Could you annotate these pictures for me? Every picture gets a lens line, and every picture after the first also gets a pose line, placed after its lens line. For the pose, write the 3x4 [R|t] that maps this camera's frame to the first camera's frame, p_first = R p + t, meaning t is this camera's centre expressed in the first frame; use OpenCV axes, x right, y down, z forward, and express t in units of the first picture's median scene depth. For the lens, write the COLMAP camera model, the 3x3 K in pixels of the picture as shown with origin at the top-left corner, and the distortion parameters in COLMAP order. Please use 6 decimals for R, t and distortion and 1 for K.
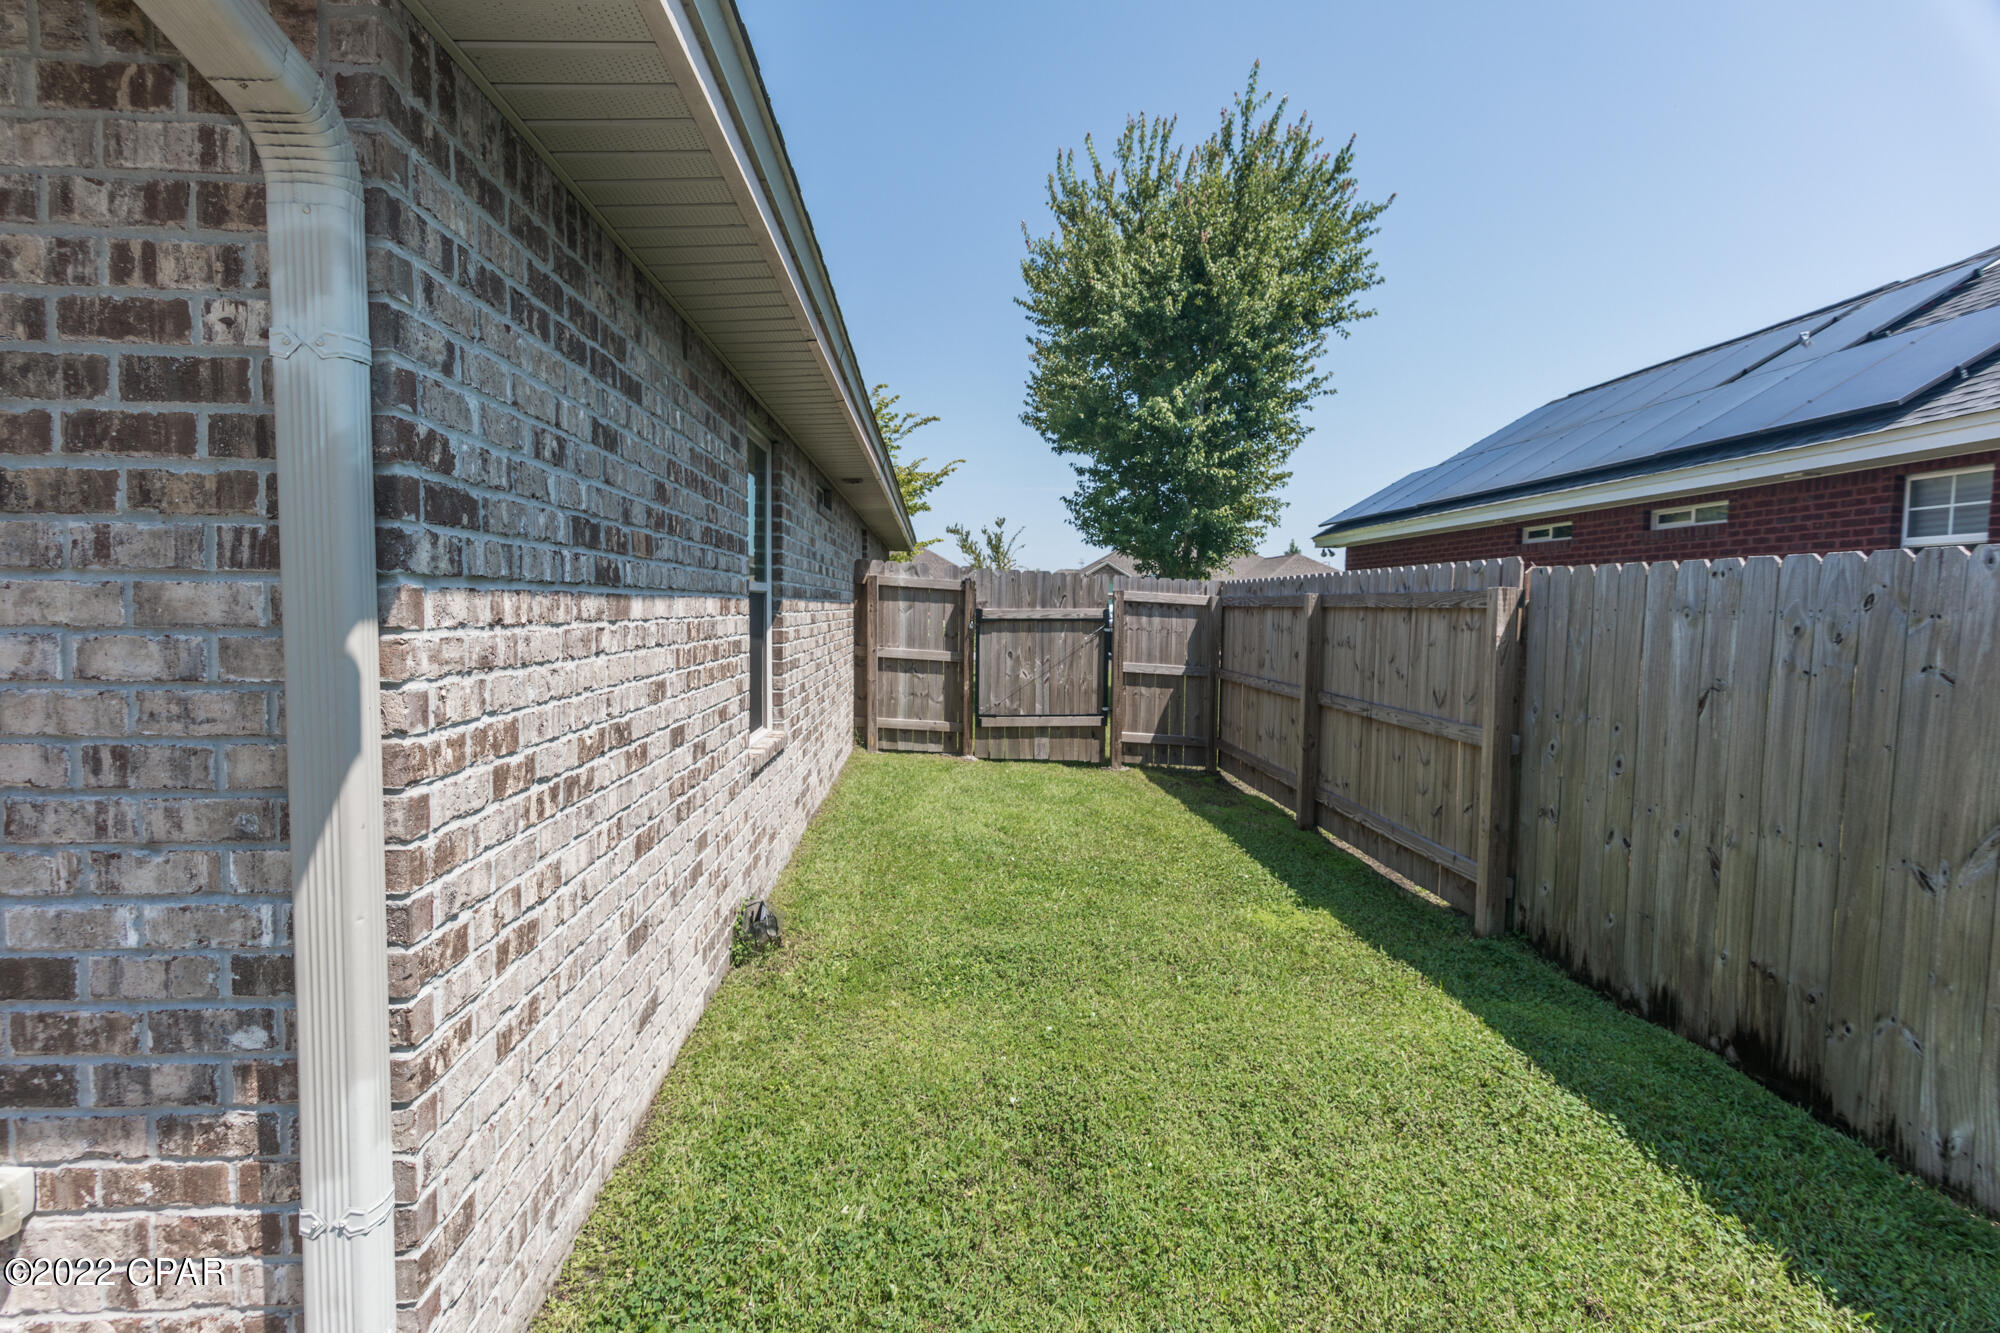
lens RADIAL K [[959.4, 0, 985.1], [0, 959.4, 671.0], [0, 0, 1]] dist [0.003155, -0.000055]
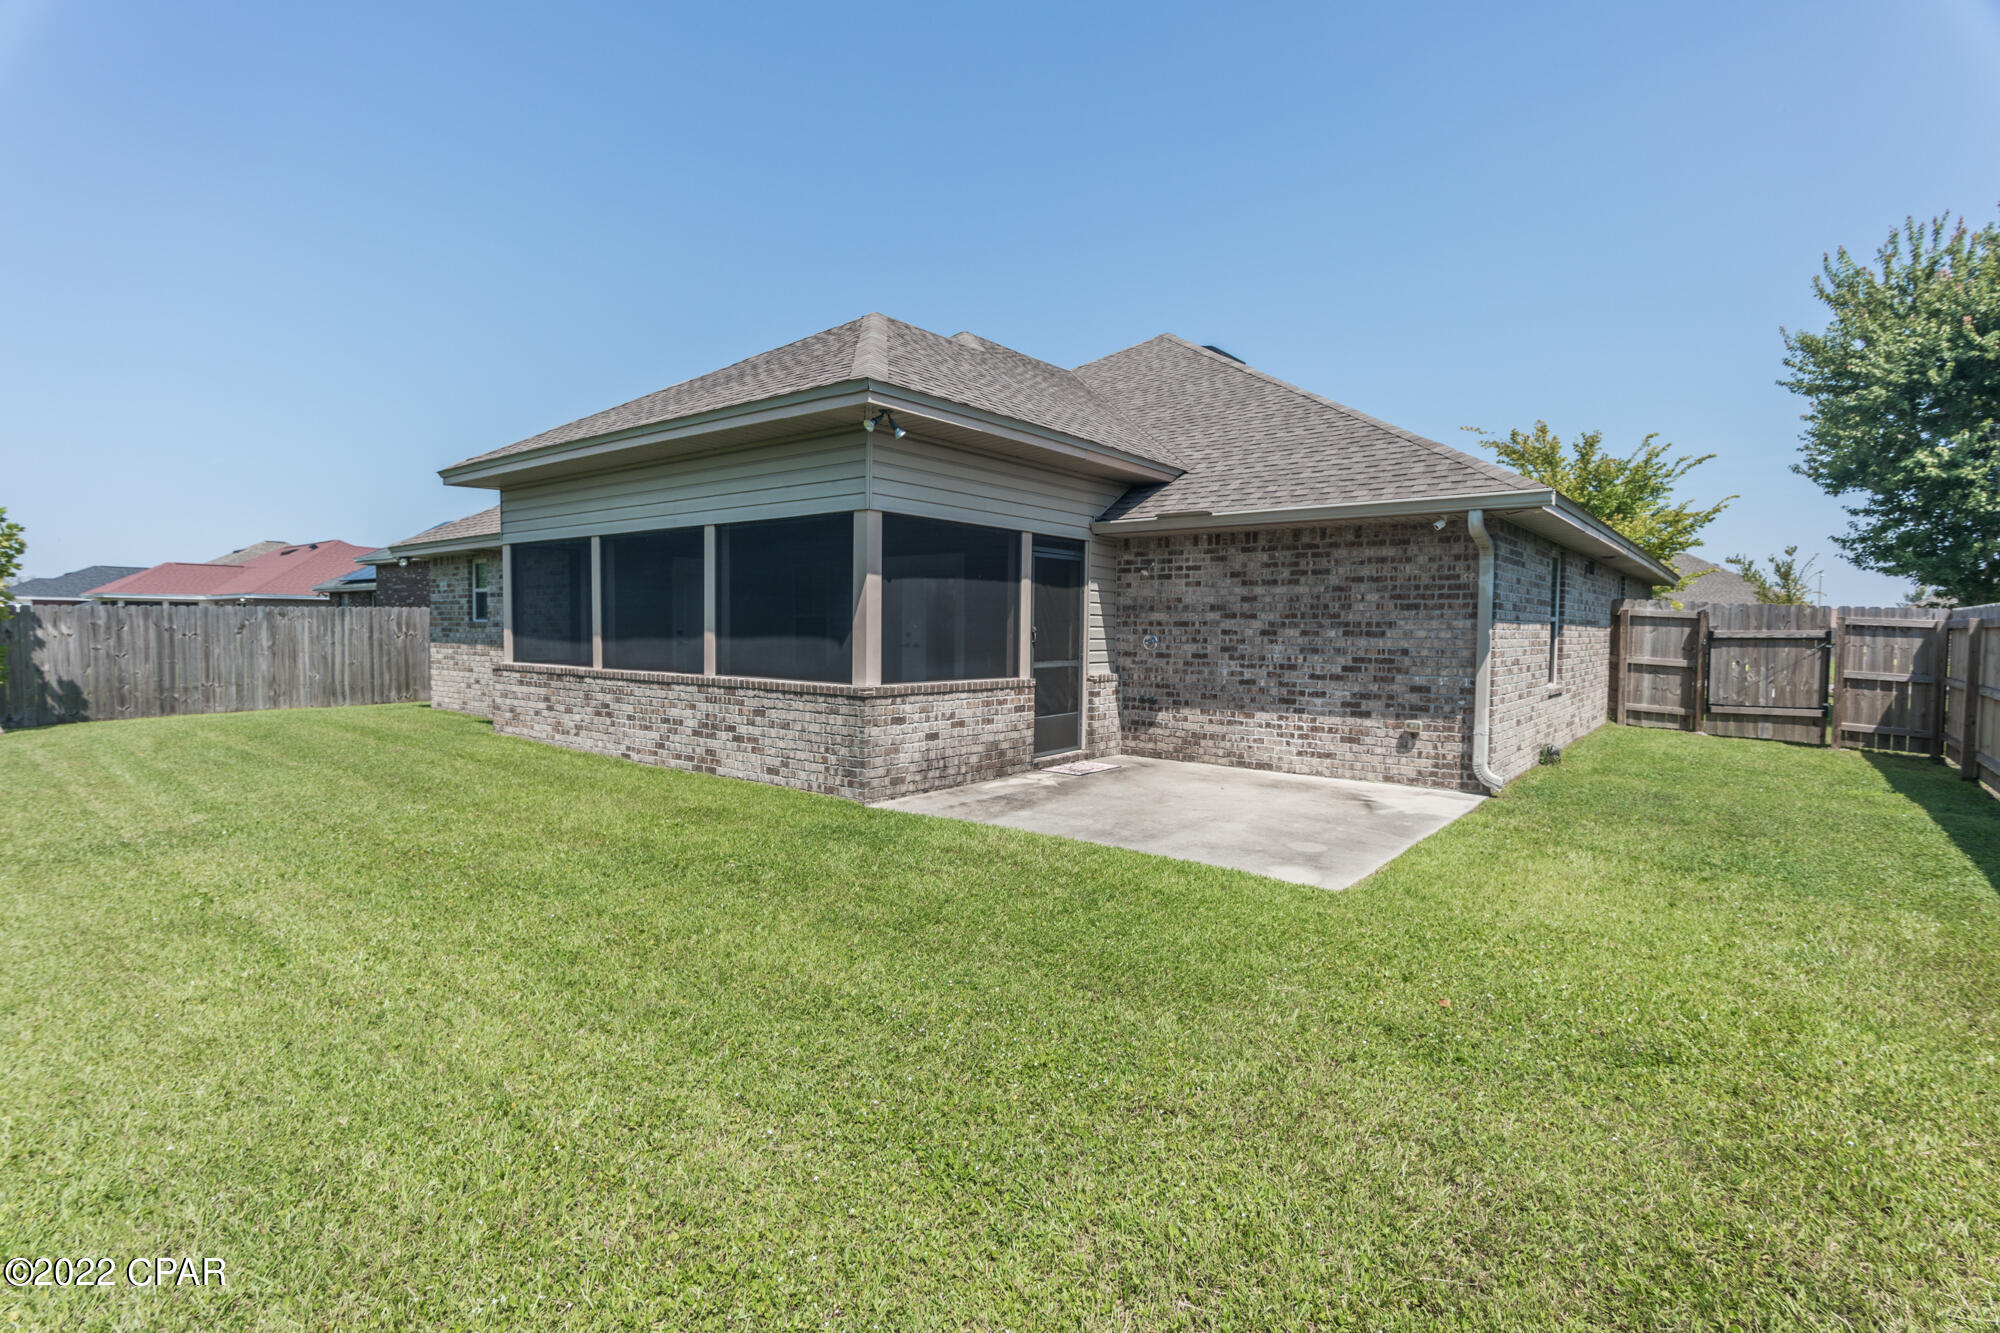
lens RADIAL K [[981.6, 0, 990.6], [0, 981.6, 674.0], [0, 0, 1]] dist [0.004142, -0.000390]
pose [[0.754150, 0.024592, -0.656242, 0.920735], [-0.043477, 0.998976, -0.012528, 0.408942], [0.655261, 0.037980, 0.754447, -5.141936]]
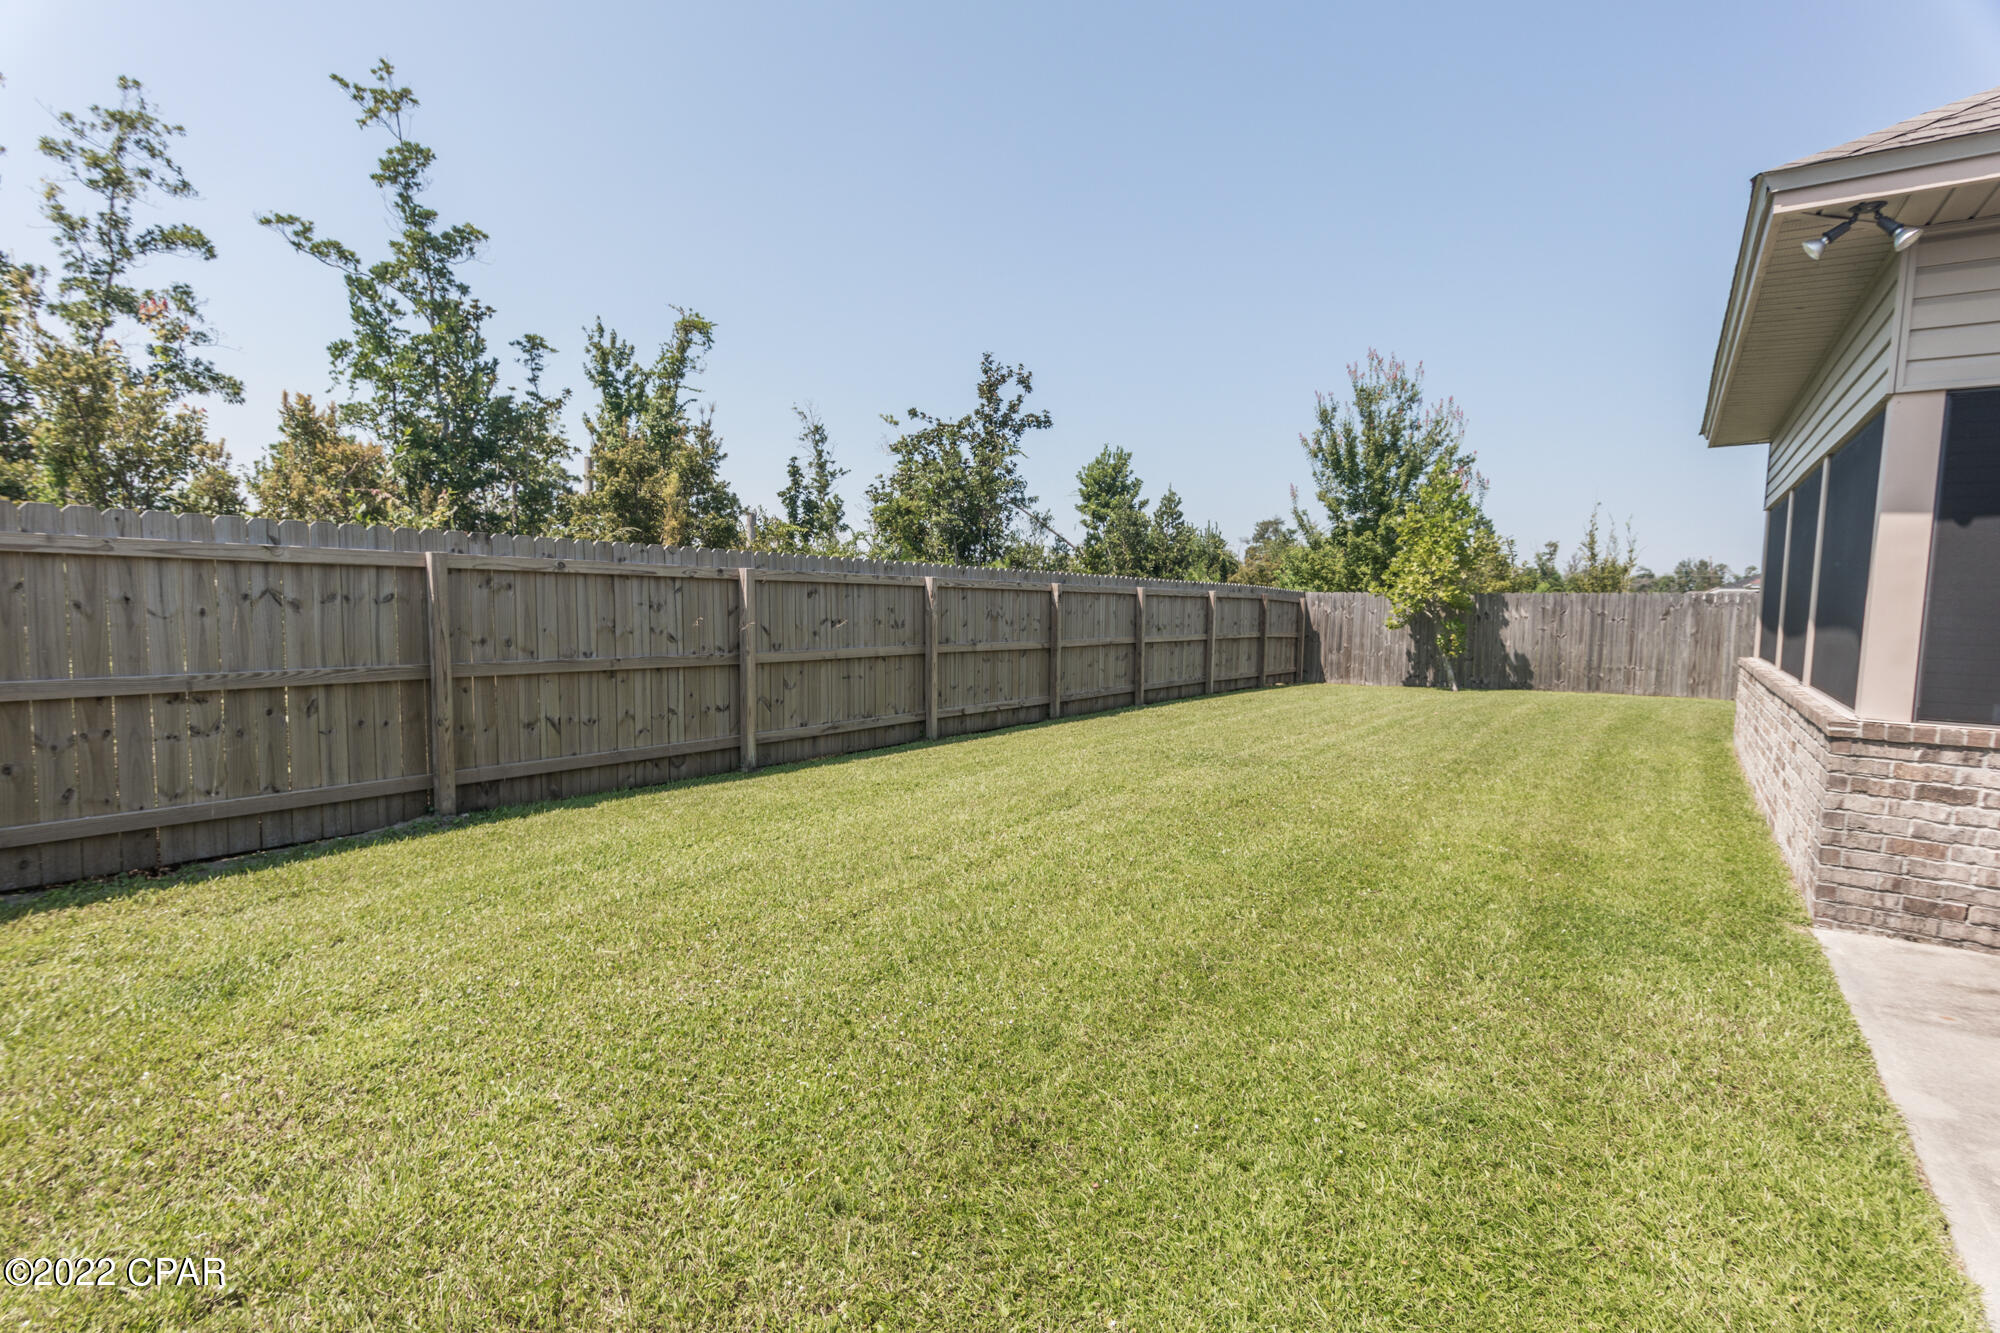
lens RADIAL K [[981.6, 0, 990.6], [0, 981.6, 674.0], [0, 0, 1]] dist [0.004142, -0.000390]
pose [[-0.636840, 0.036732, -0.770120, 0.852378], [-0.081088, 0.990134, 0.114280, 0.184340], [0.766720, 0.135225, -0.627578, -1.815547]]
